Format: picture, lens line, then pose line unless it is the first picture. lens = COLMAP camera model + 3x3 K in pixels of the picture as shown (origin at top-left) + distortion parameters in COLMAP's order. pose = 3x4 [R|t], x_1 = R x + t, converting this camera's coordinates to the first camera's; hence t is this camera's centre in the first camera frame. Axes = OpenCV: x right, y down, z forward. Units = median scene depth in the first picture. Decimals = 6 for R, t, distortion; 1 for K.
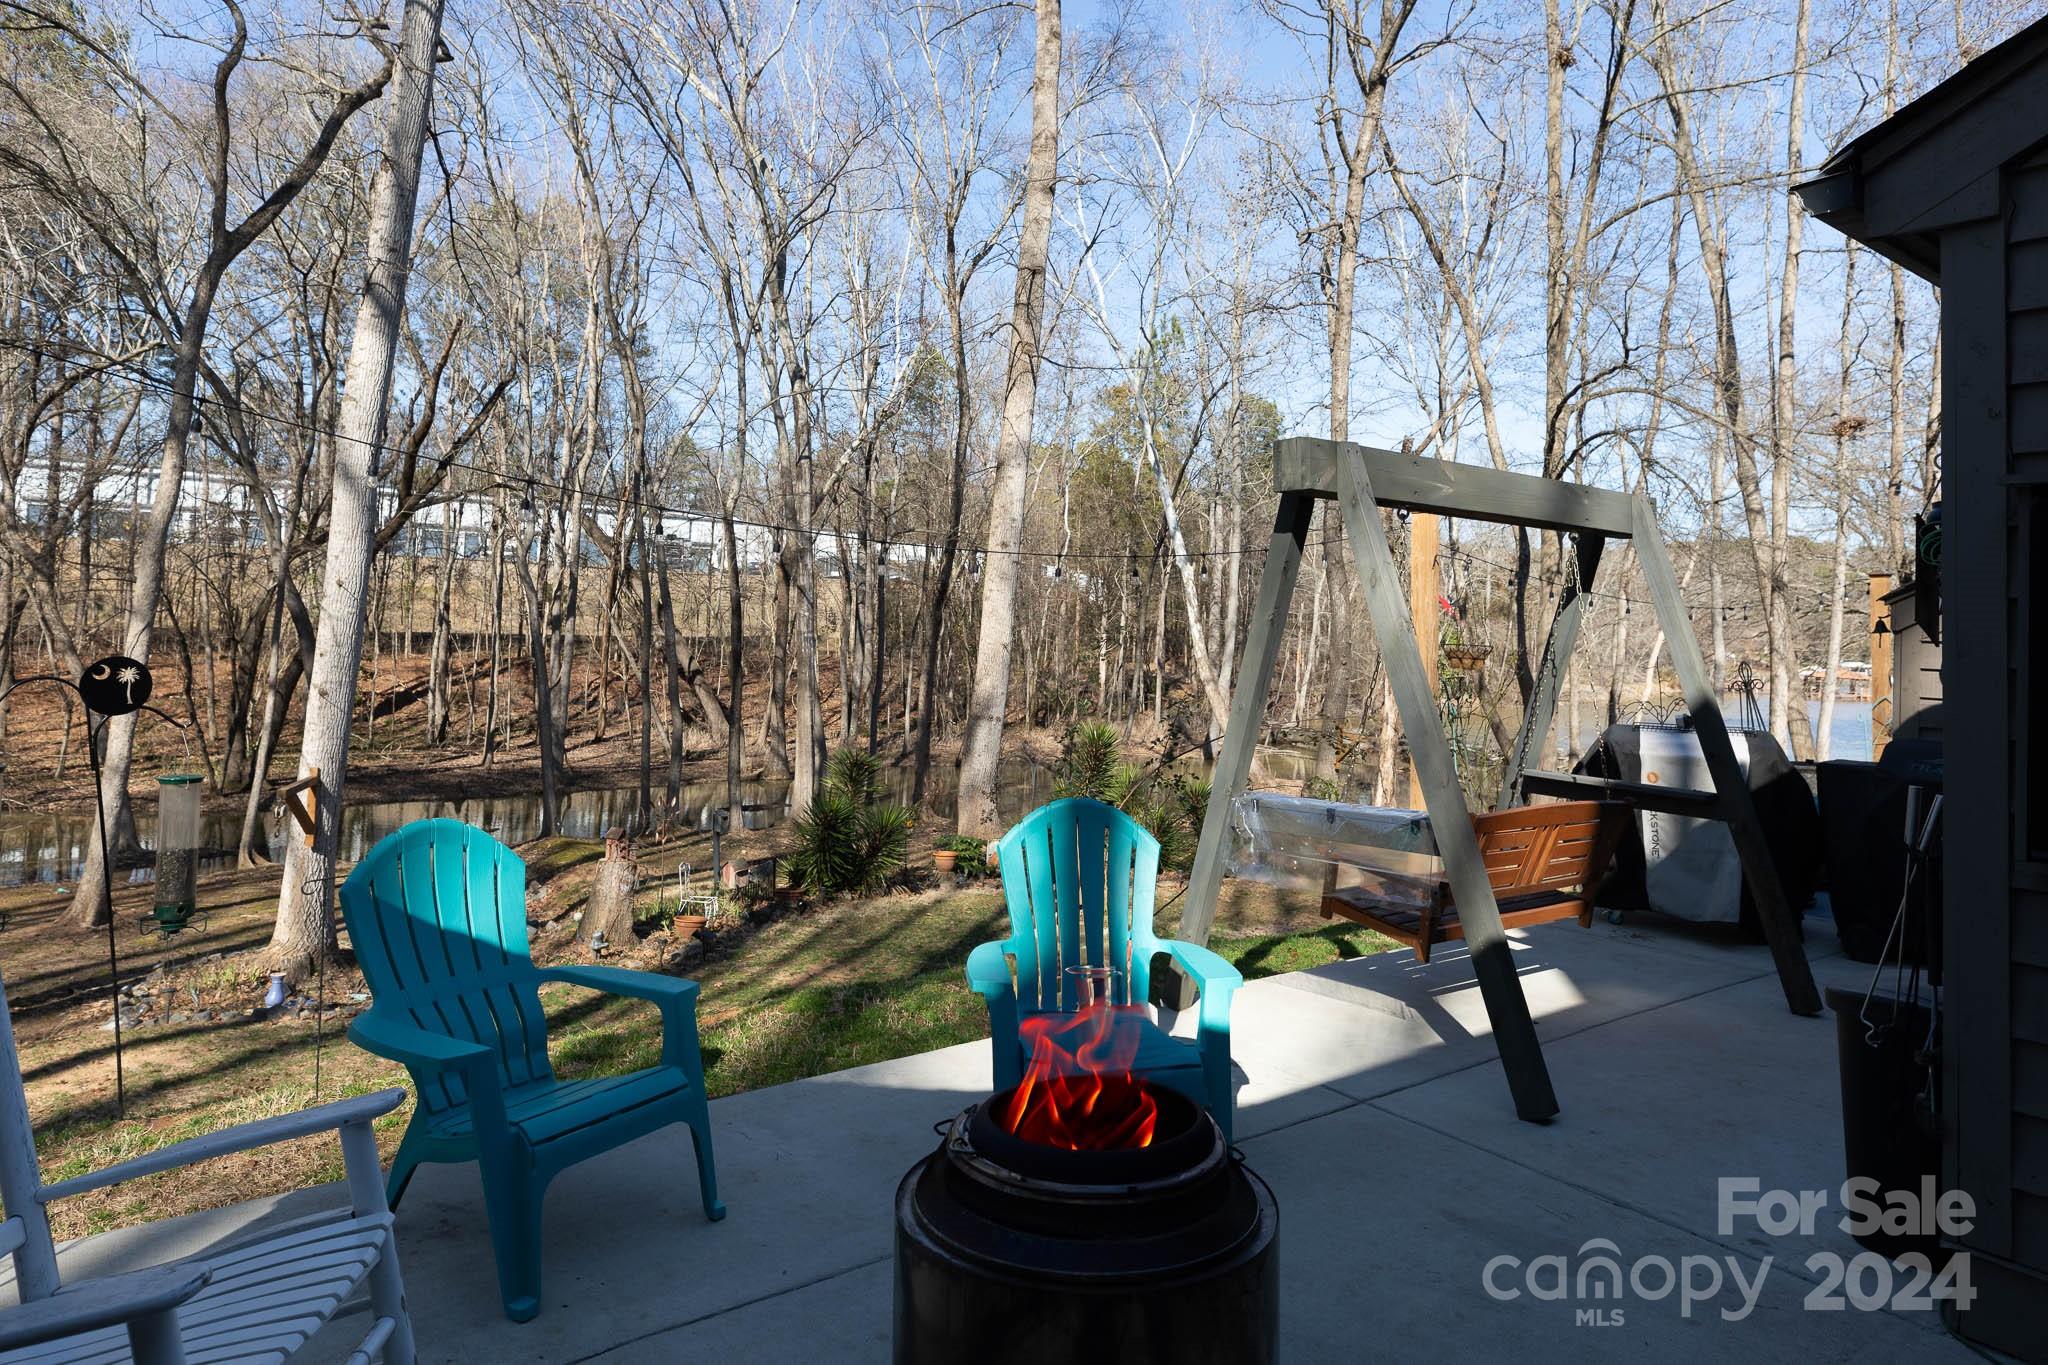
lens RADIAL K [[1239.8, 0, 1030.0], [0, 1239.8, 592.2], [0, 0, 1]] dist [0.007567, -0.002353]
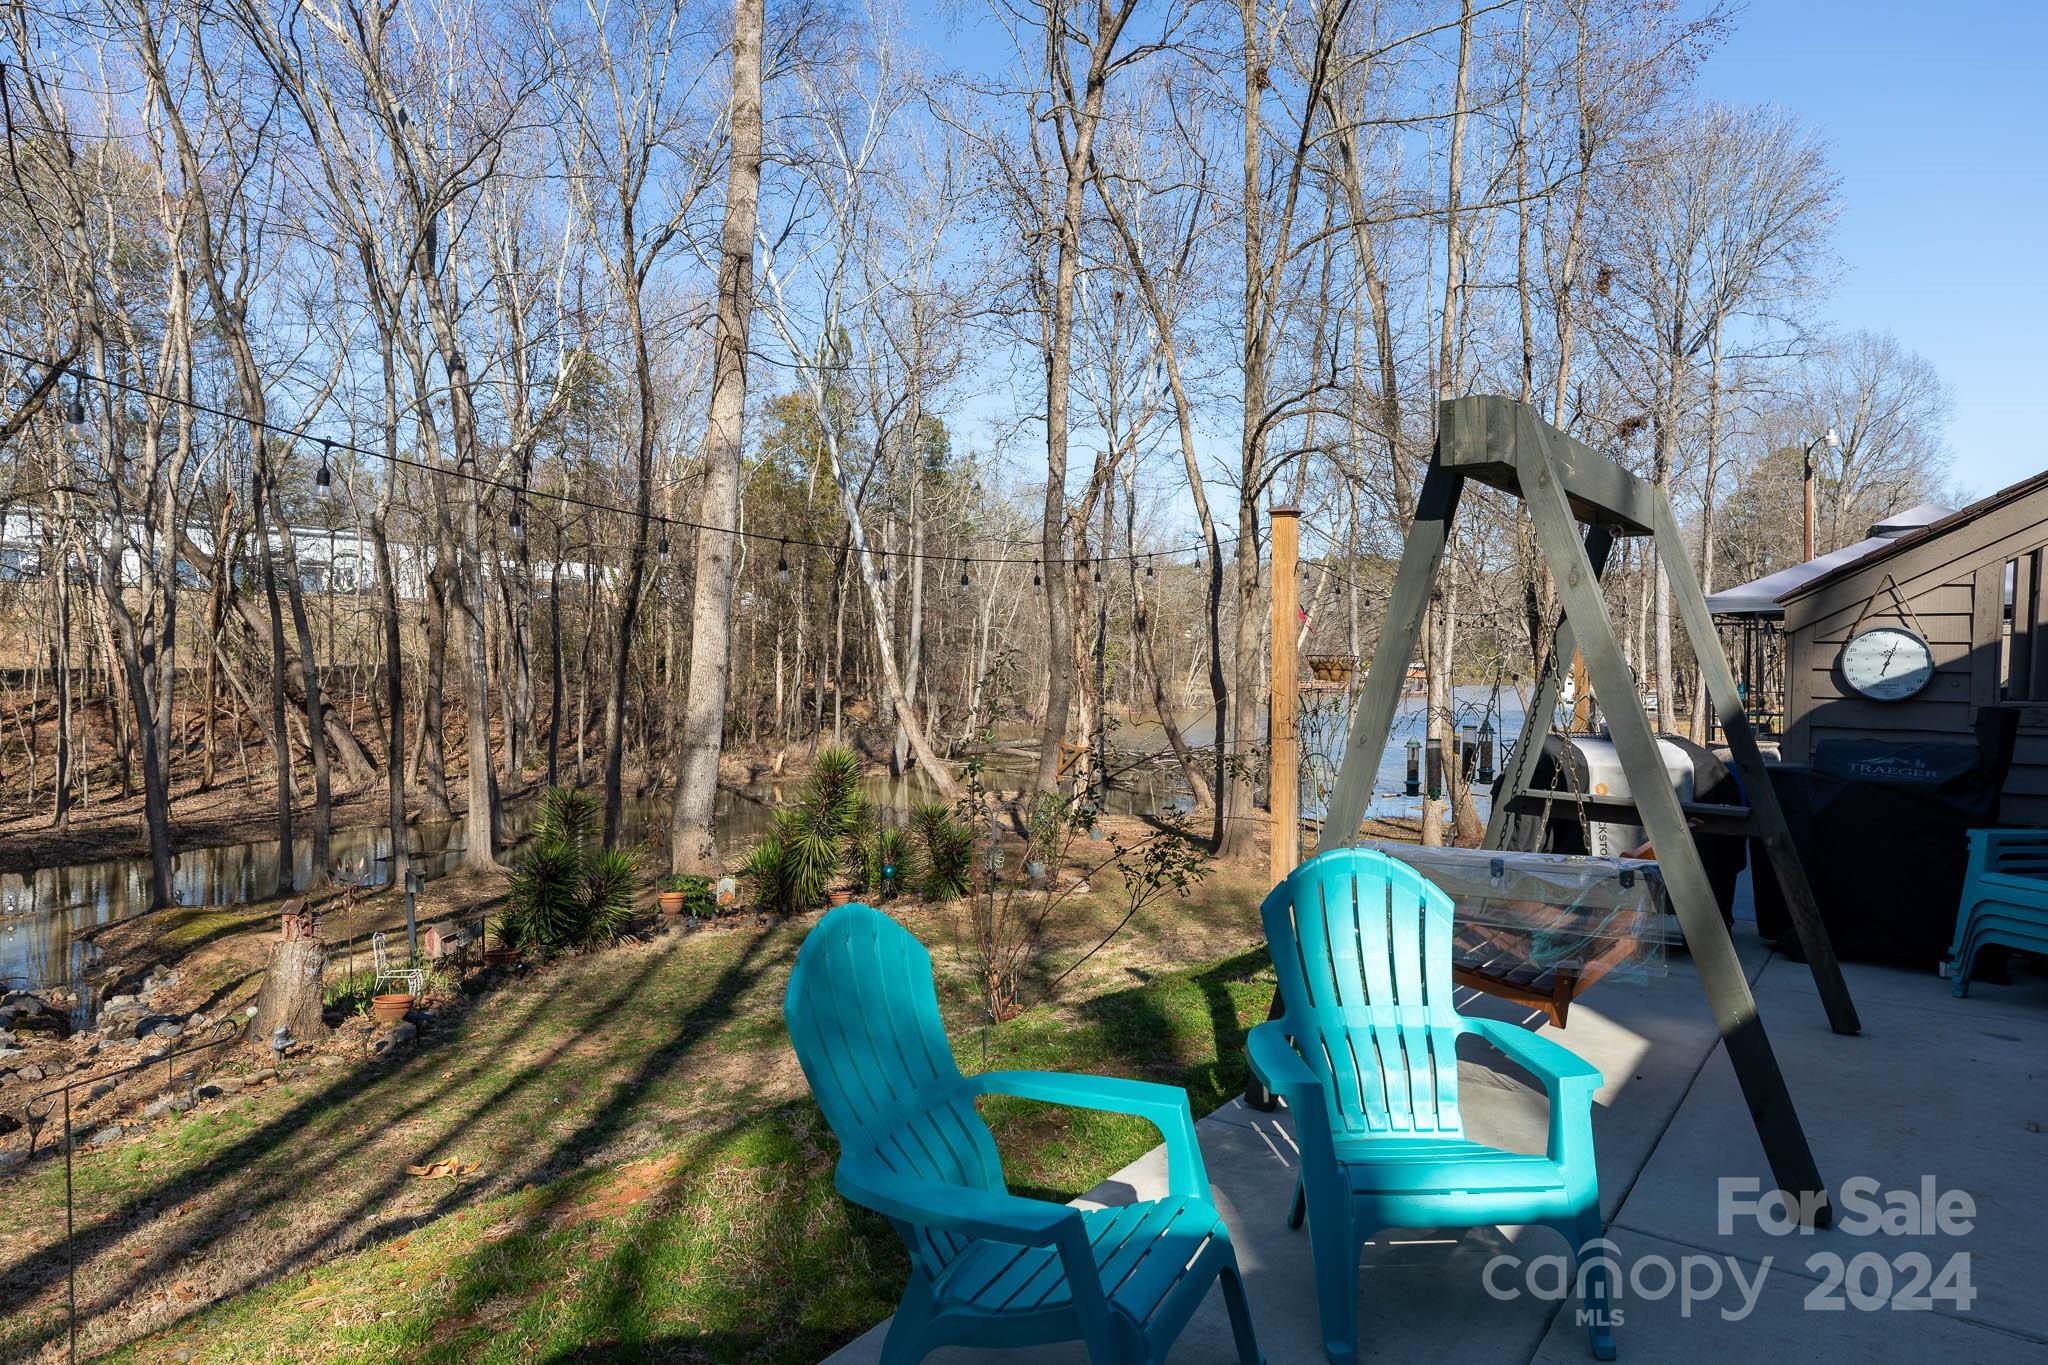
lens RADIAL K [[1230.1, 0, 1024.3], [0, 1230.1, 684.8], [0, 0, 1]] dist [0.005491, -0.002030]
pose [[0.964135, -0.029338, 0.263786, -0.042133], [0.013153, 0.997932, 0.062918, 0.000749], [-0.265086, -0.057192, 0.962527, 0.049340]]
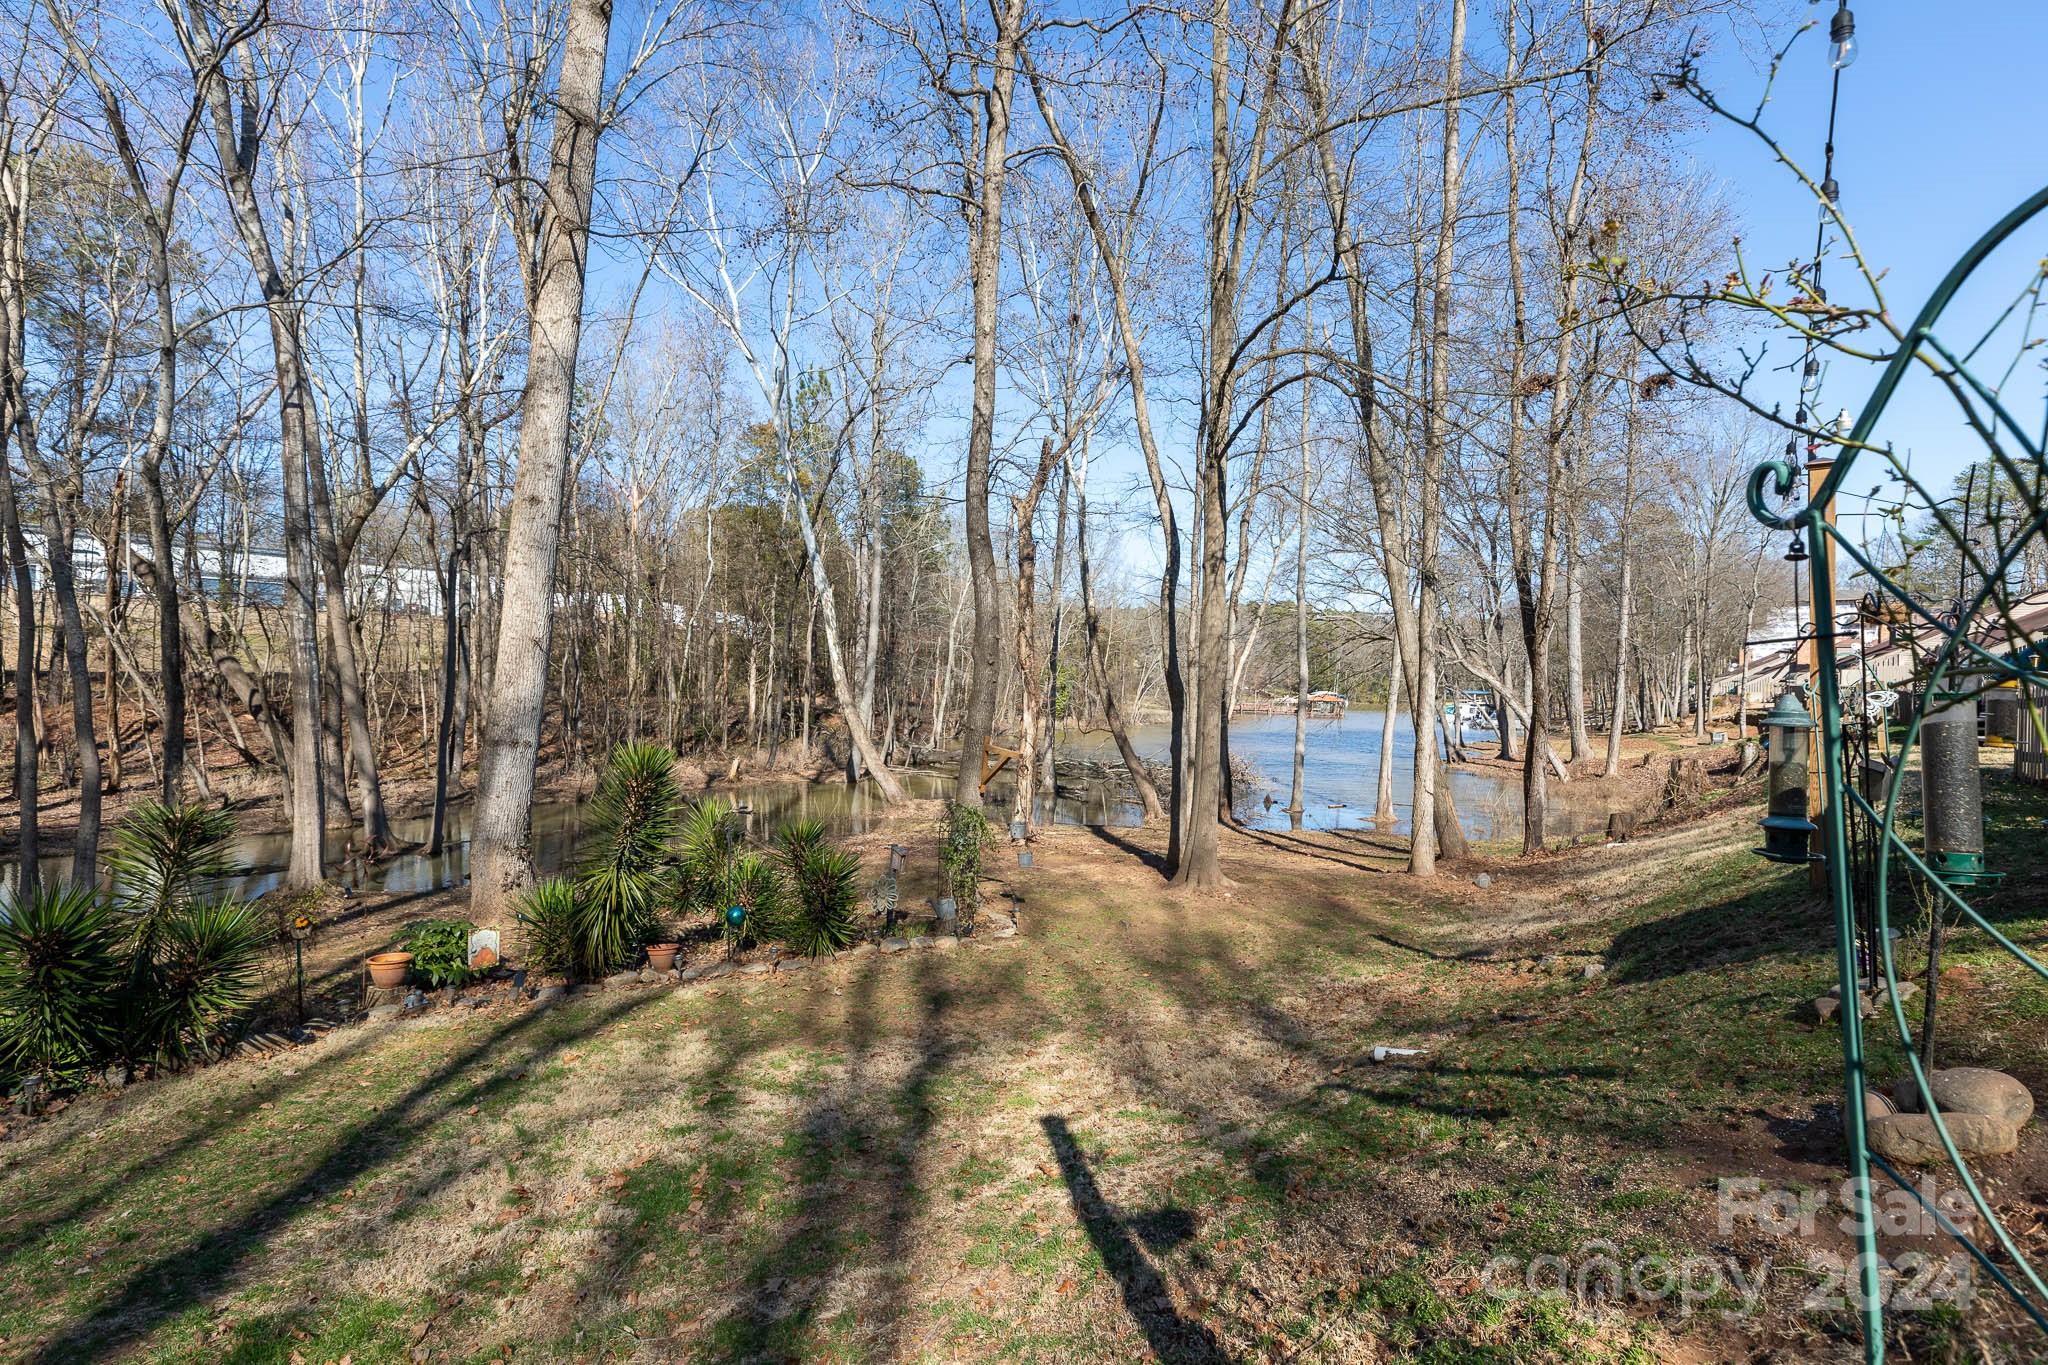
lens RADIAL K [[1006.6, 0, 1026.8], [0, 1006.6, 673.6], [0, 0, 1]] dist [-0.000461, -0.000018]
pose [[0.957238, -0.009676, 0.289139, 0.075700], [0.001212, 0.999566, 0.029437, 0.041826], [-0.289298, -0.027828, 0.956834, 0.339926]]
